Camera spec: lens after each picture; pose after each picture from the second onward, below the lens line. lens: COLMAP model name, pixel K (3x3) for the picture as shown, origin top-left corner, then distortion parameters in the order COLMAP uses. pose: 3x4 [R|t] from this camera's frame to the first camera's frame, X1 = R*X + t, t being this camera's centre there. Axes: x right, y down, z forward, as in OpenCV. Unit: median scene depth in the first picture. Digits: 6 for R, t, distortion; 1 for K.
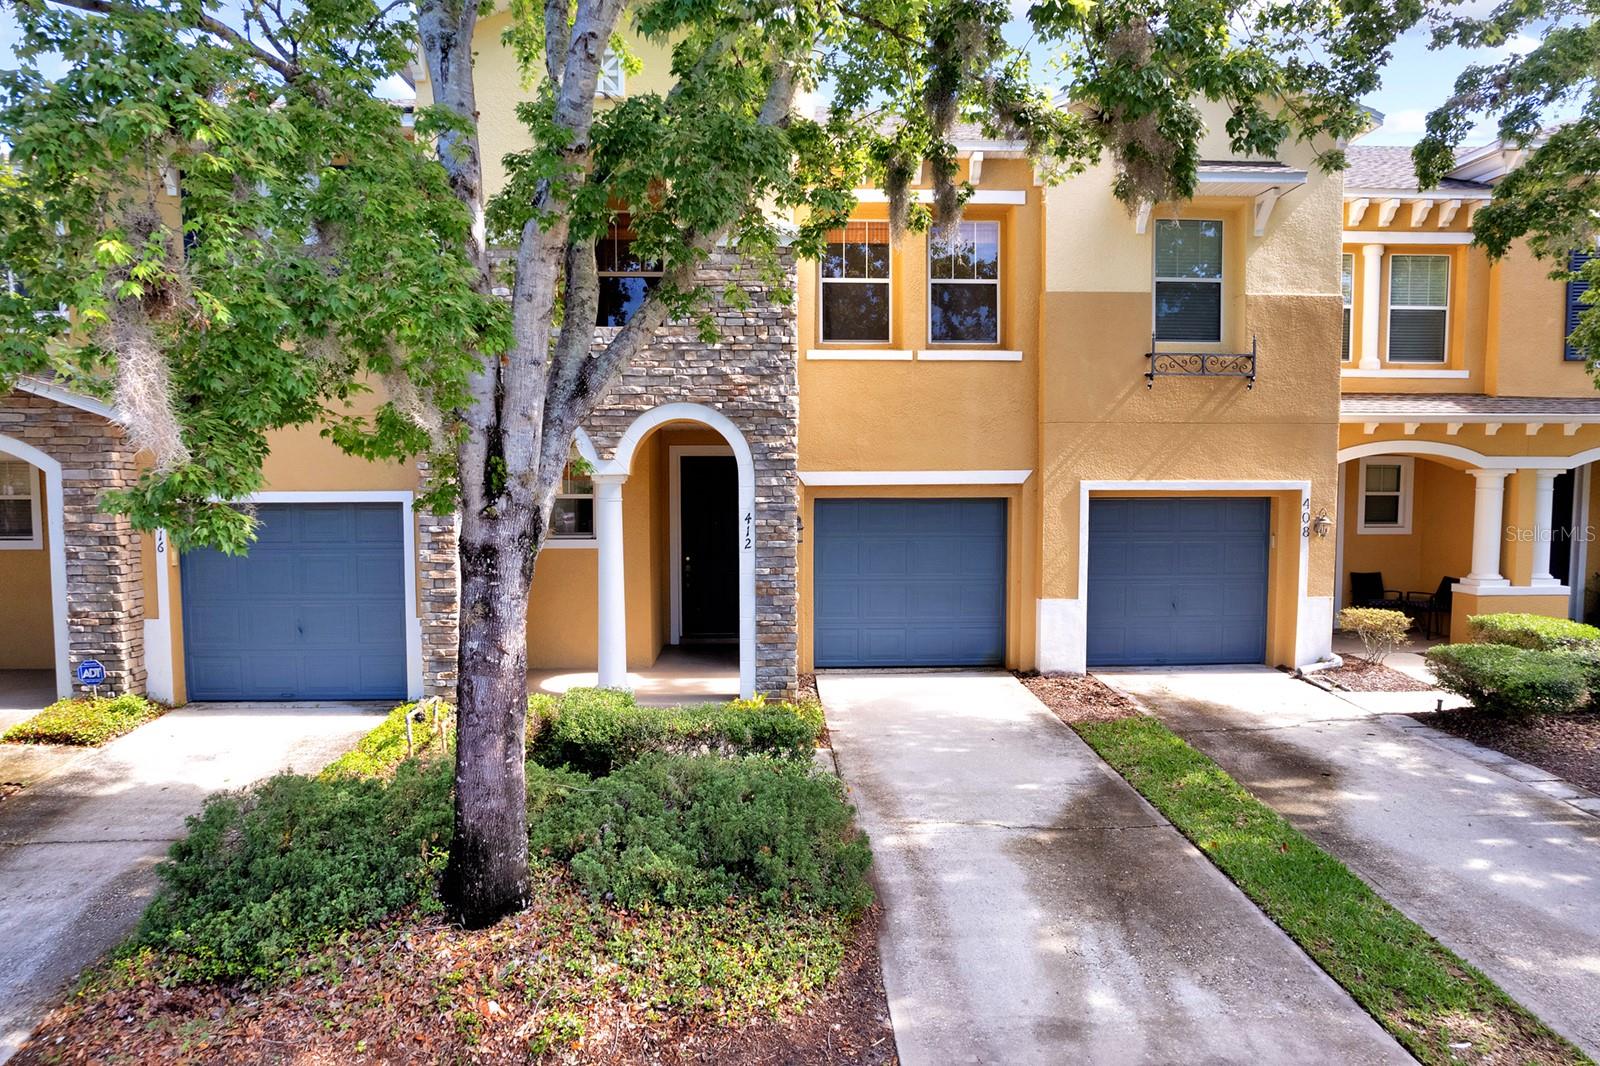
lens RADIAL K [[1032.8, 0, 800.0], [0, 1032.8, 533.0], [0, 0, 1]] dist [-0.068646, 0.048516]
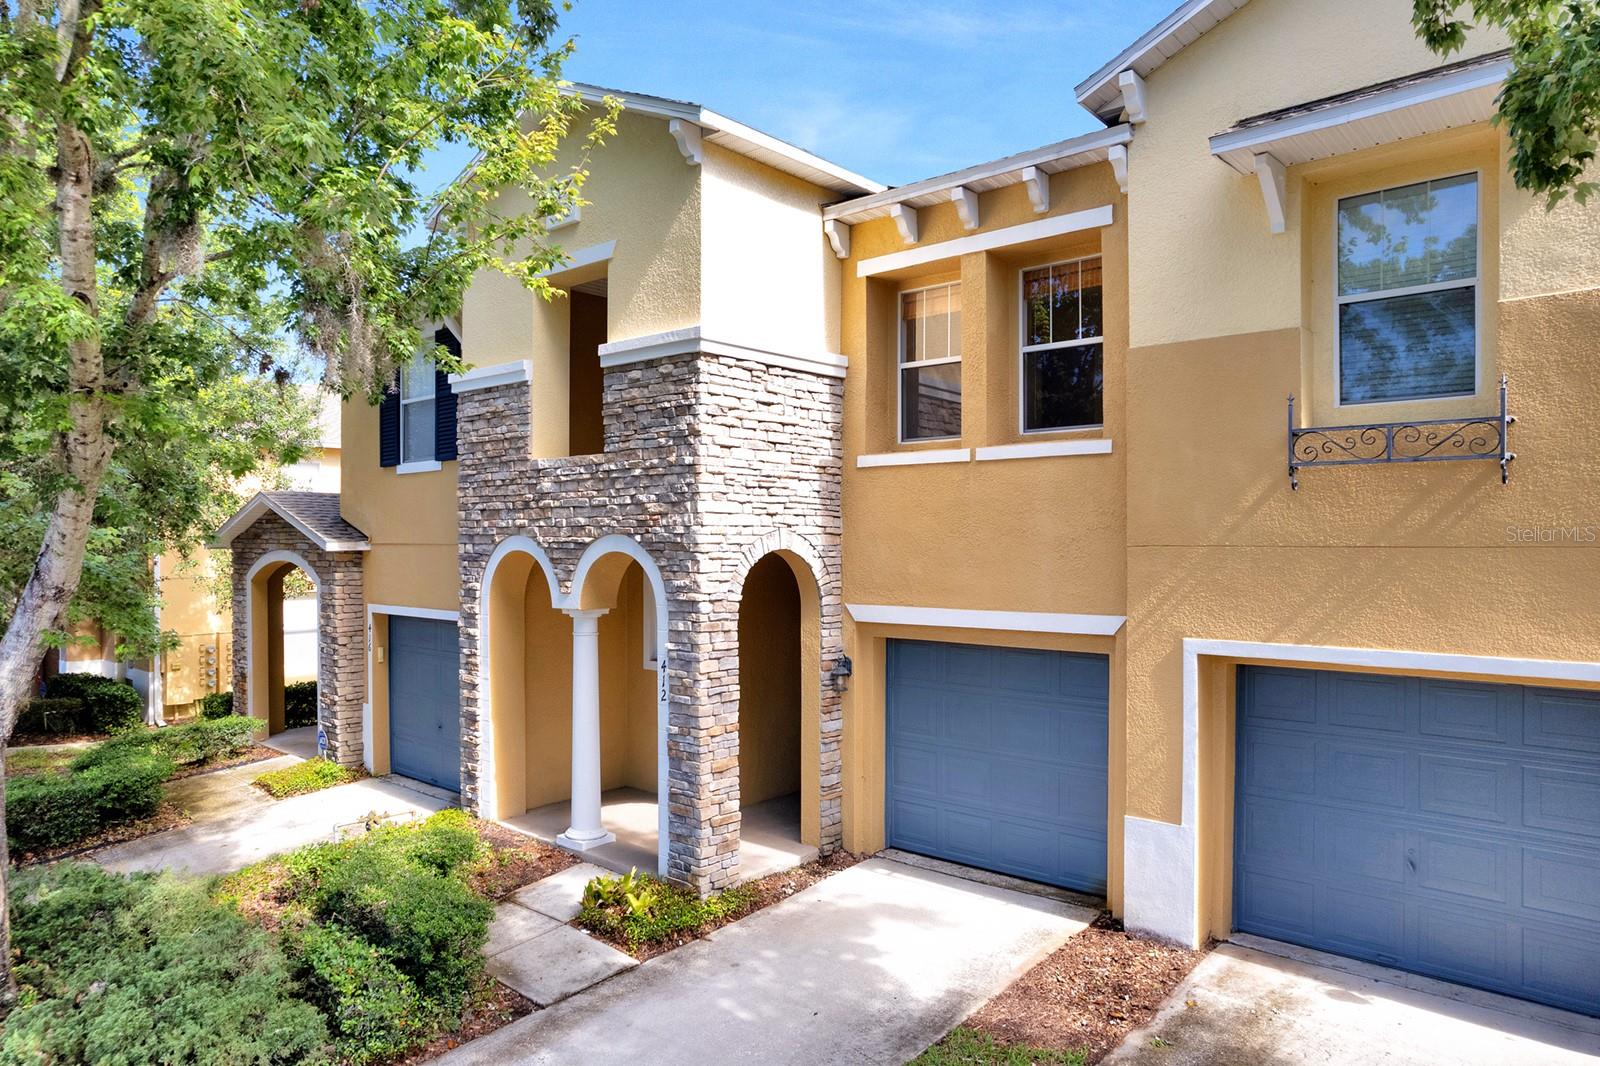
lens RADIAL K [[1032.8, 0, 800.0], [0, 1032.8, 533.0], [0, 0, 1]] dist [-0.068646, 0.048516]
pose [[0.720844, -0.002205, -0.693094, 0.636964], [-0.037261, 0.998426, -0.041928, -0.094601], [0.692095, 0.056049, 0.719627, 0.448941]]
